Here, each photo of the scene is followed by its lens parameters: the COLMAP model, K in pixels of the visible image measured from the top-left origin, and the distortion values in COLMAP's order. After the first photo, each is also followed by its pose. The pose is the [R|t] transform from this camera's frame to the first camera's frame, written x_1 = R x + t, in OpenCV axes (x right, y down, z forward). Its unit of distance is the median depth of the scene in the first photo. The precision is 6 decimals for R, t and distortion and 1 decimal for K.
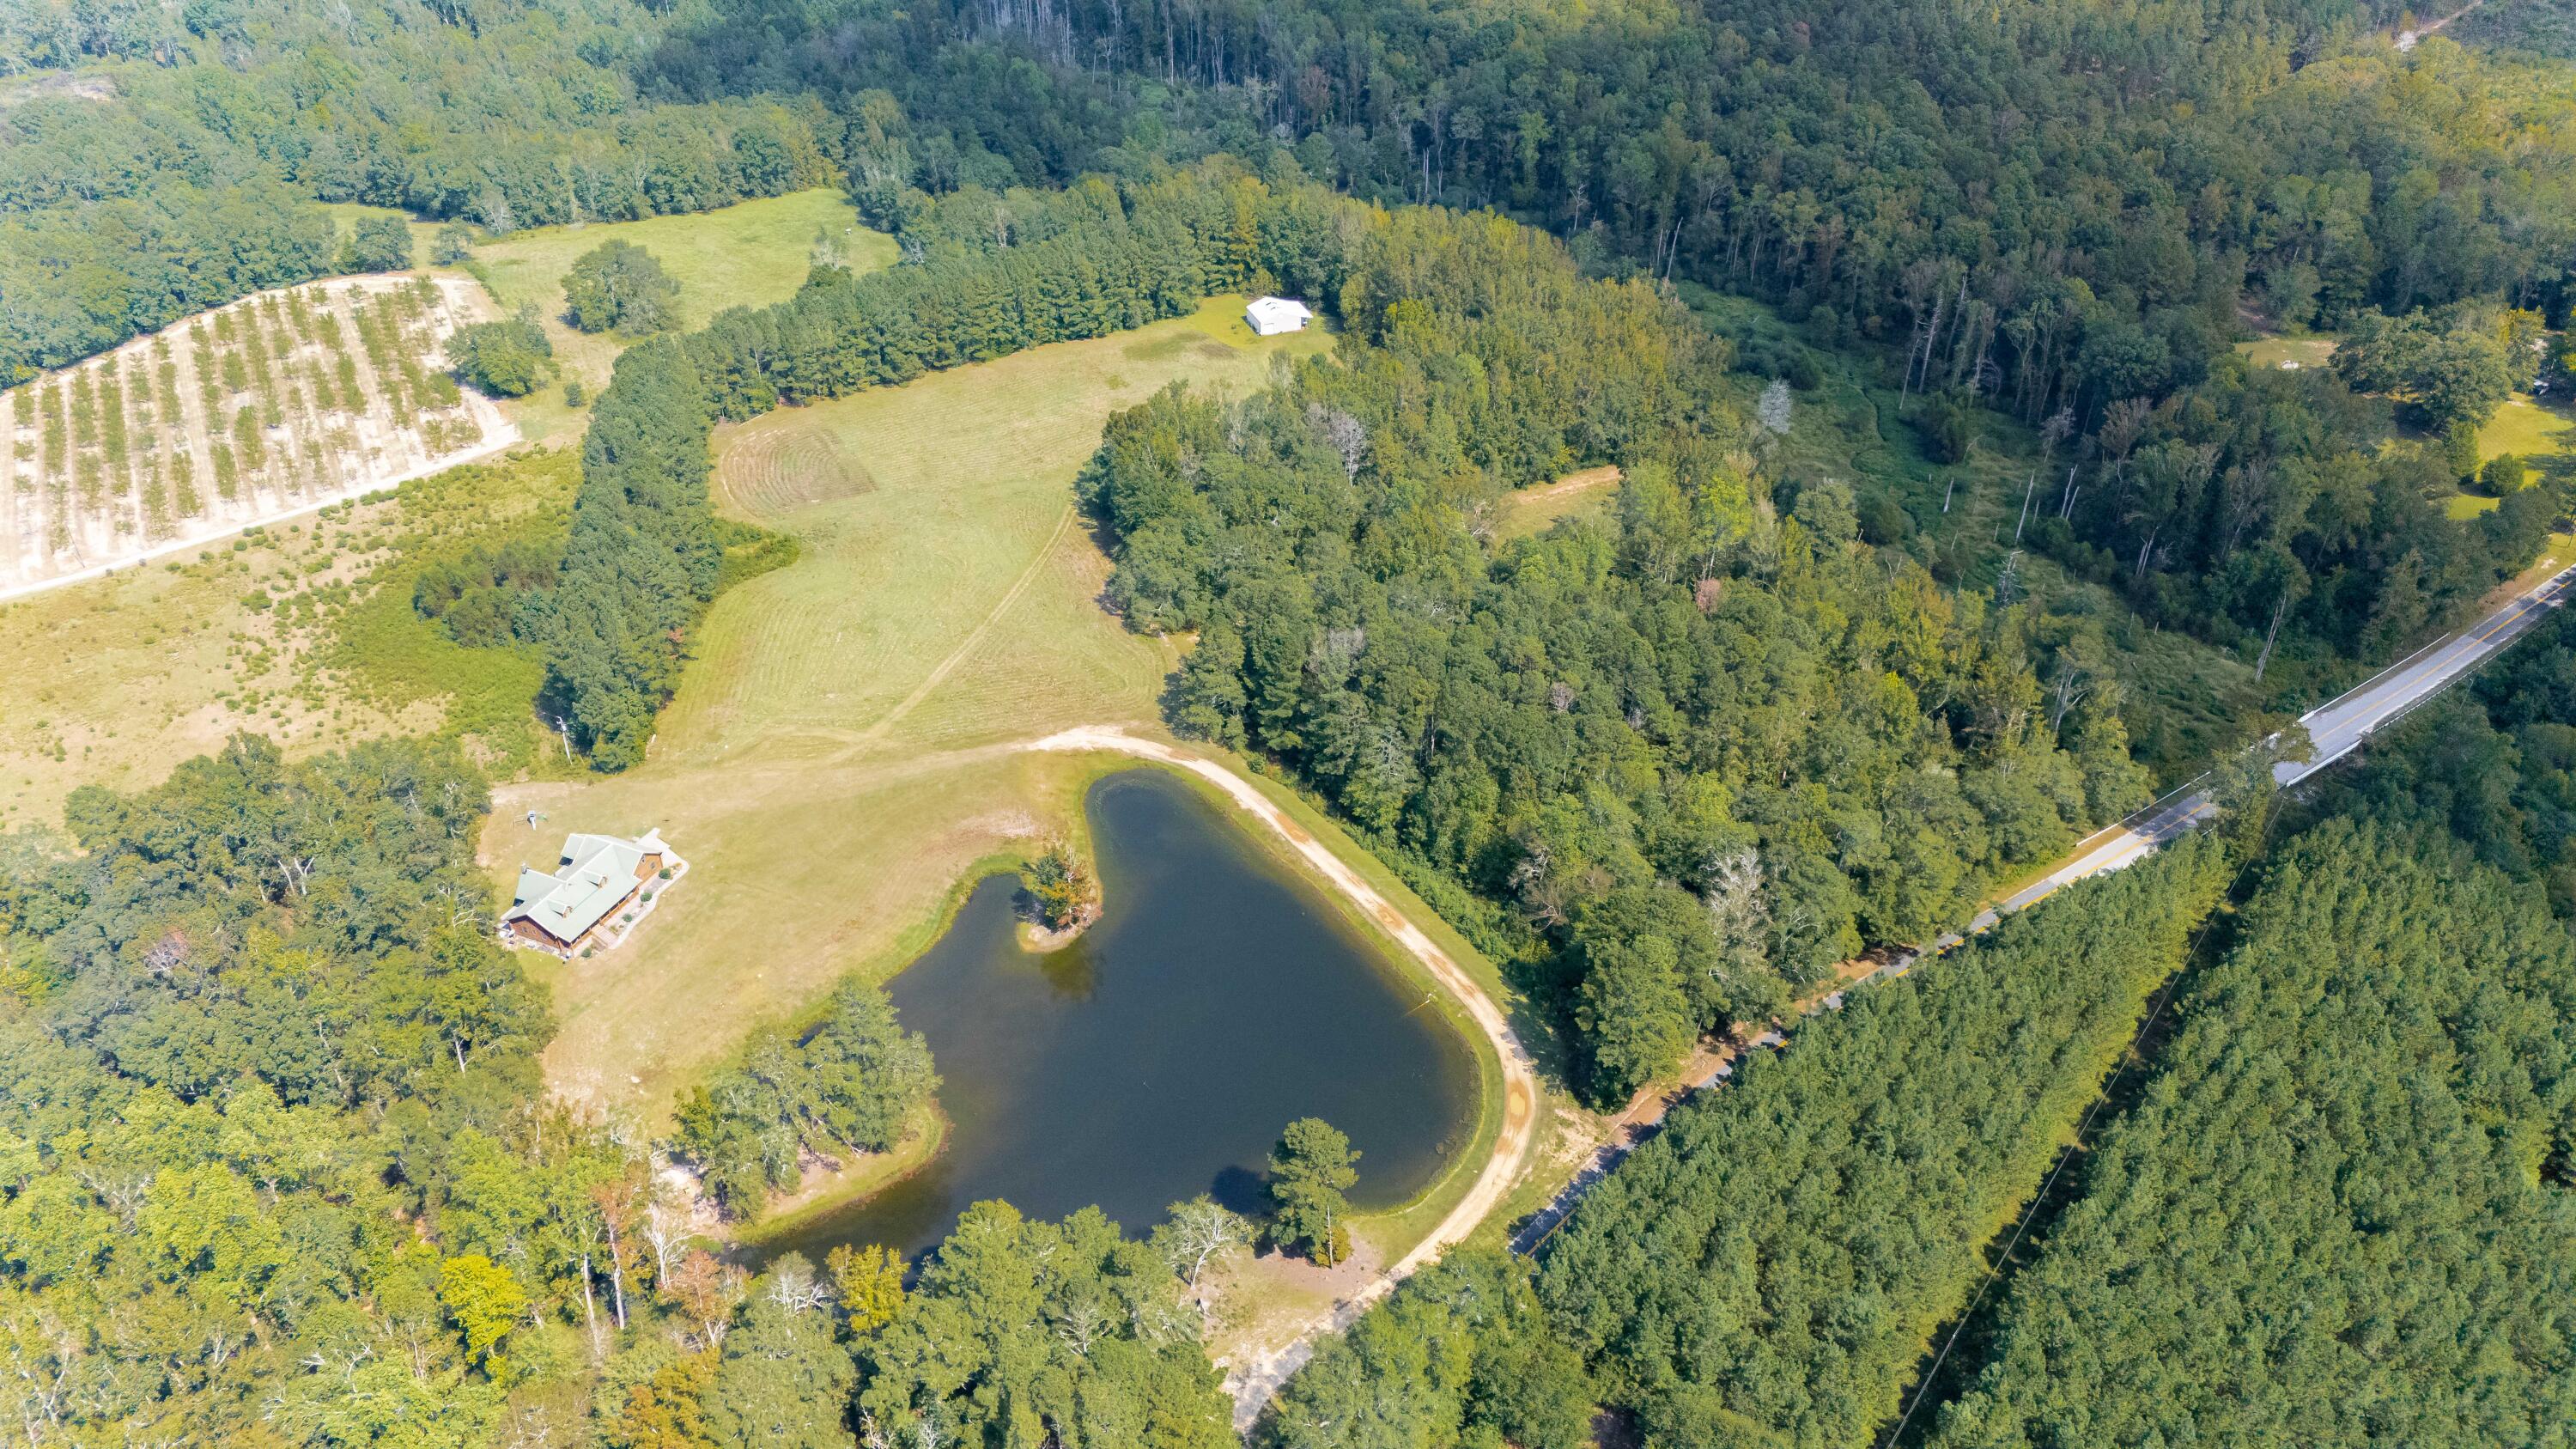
lens RADIAL K [[1825.1, 0, 1291.1], [0, 1825.1, 720.7], [0, 0, 1]] dist [0.069998, -0.008143]
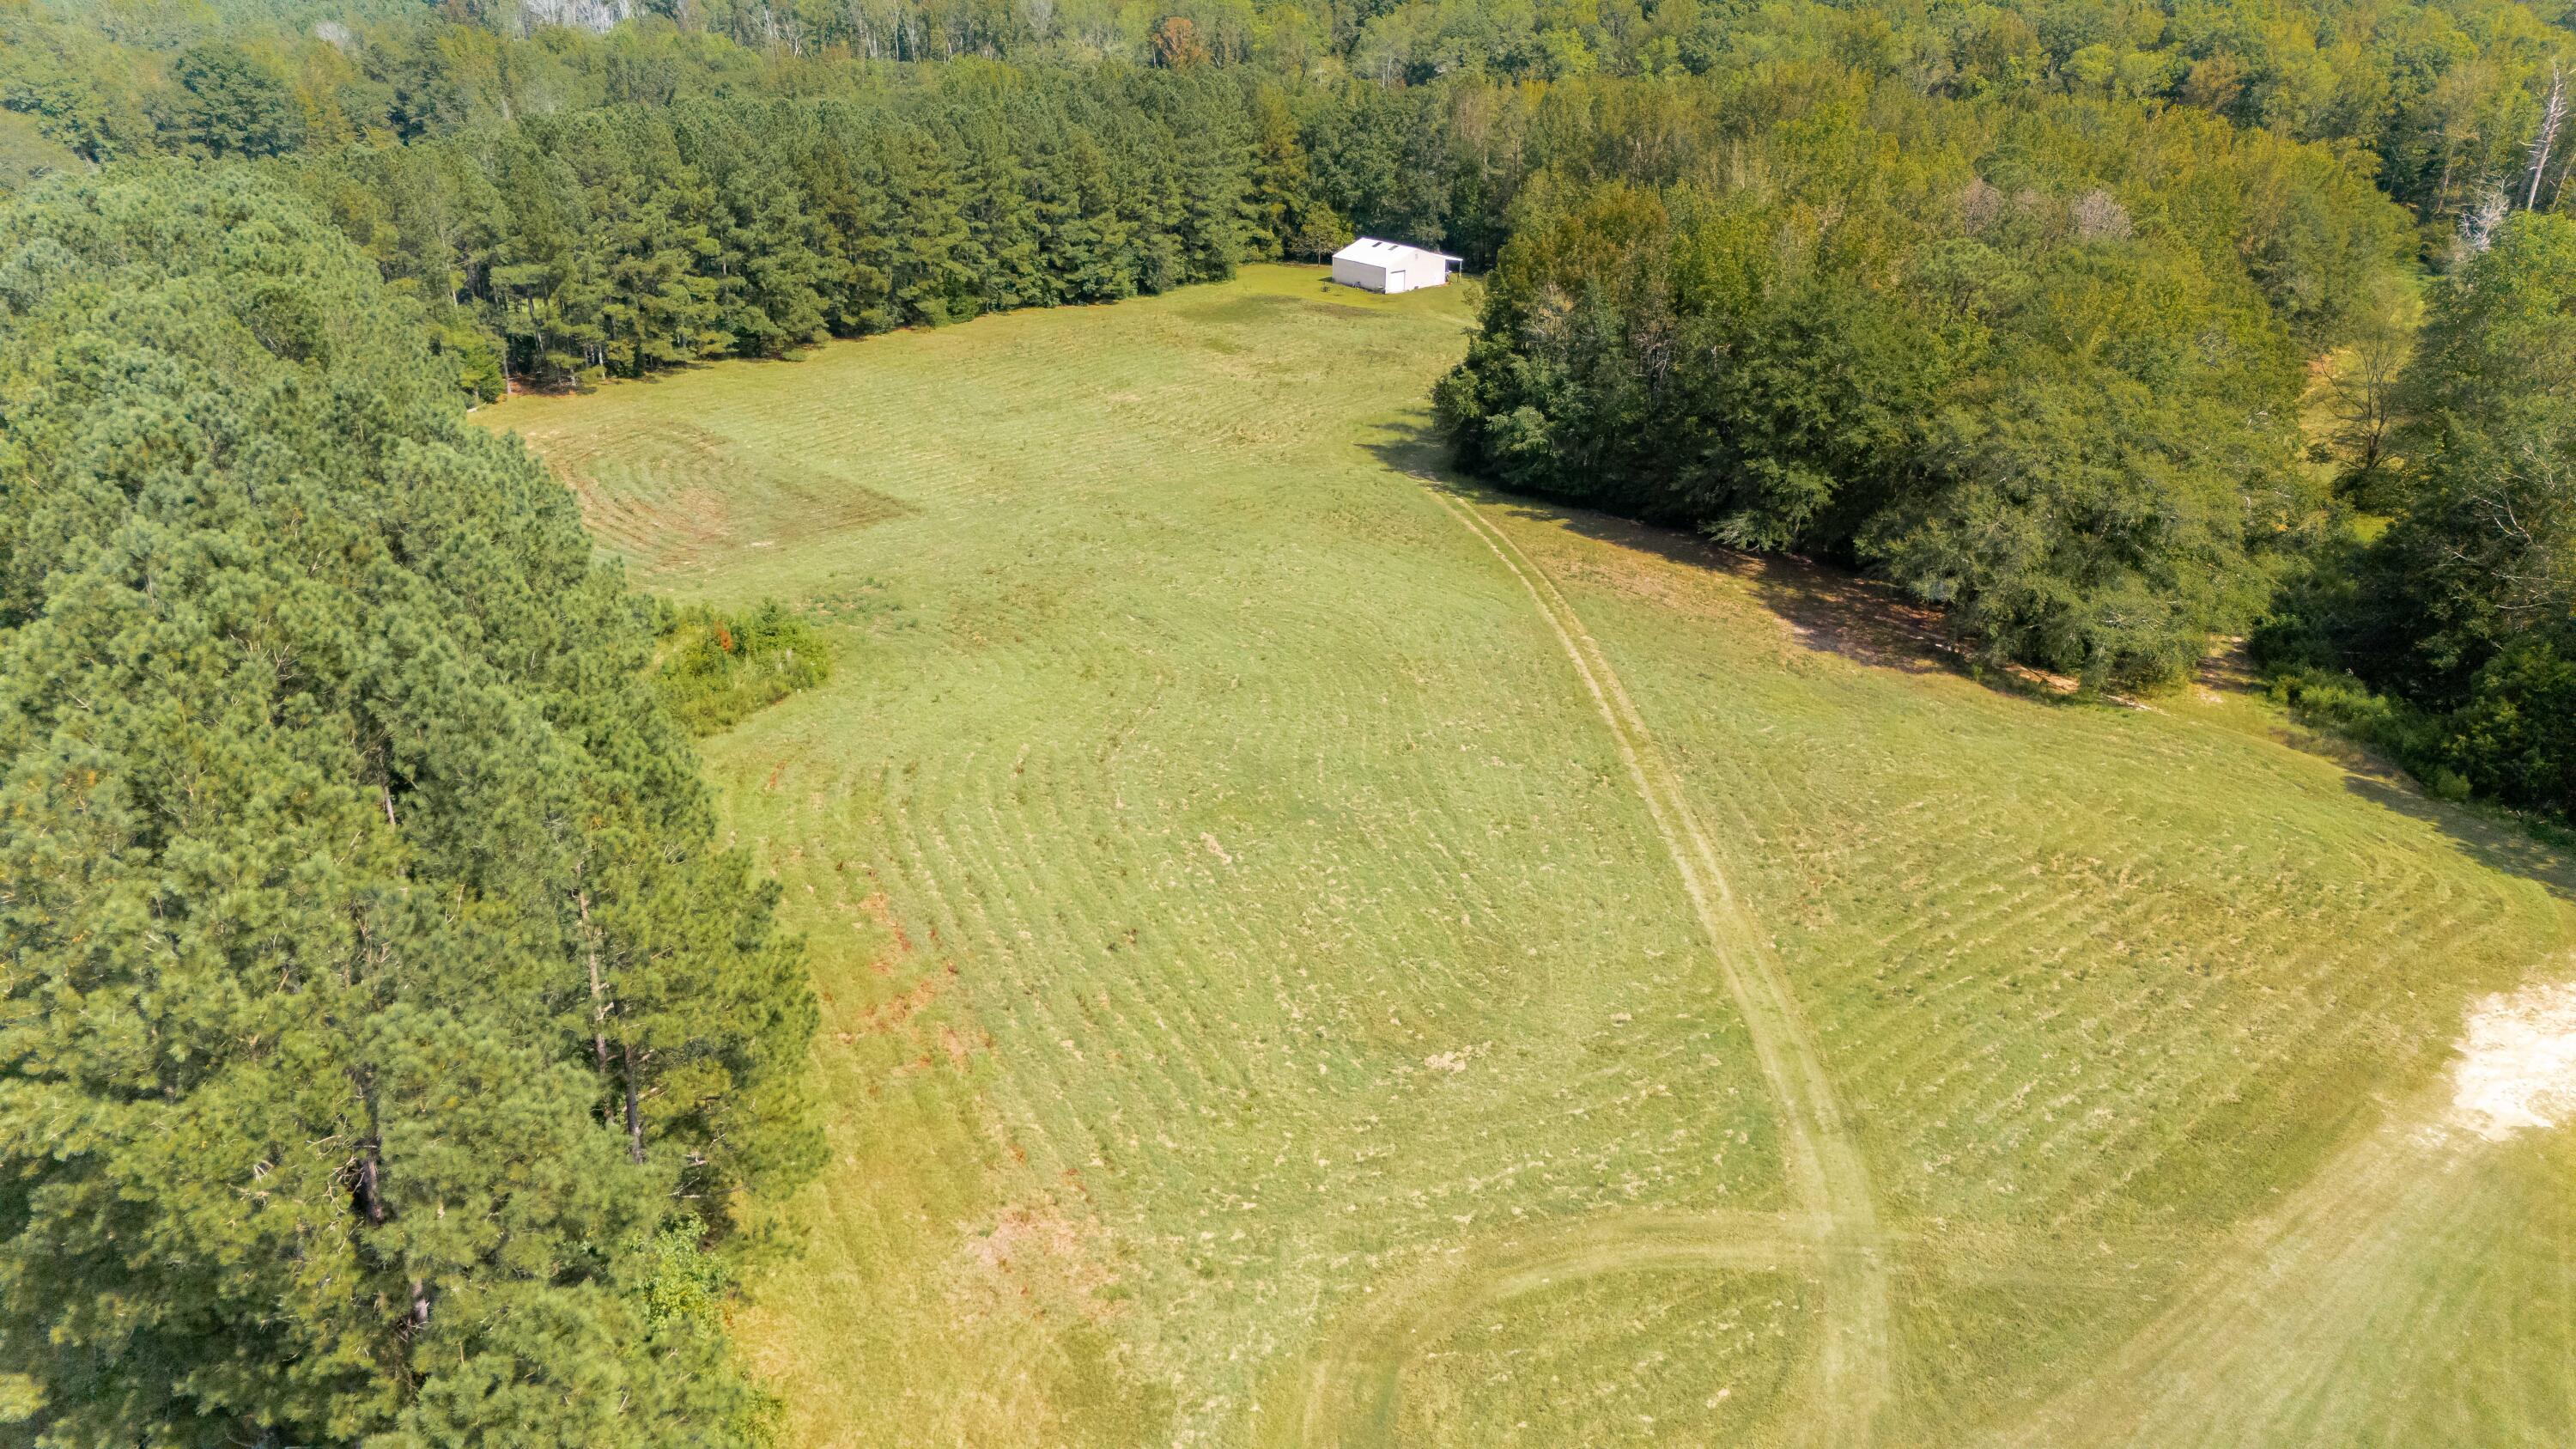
lens RADIAL K [[1825.1, 0, 1284.5], [0, 1825.1, 728.4], [0, 0, 1]] dist [0.069998, -0.008143]
pose [[0.943135, -0.132068, 0.305049, -0.229759], [0.184035, 0.971665, -0.148318, -0.016062], [-0.276818, 0.196024, 0.940716, 0.554048]]
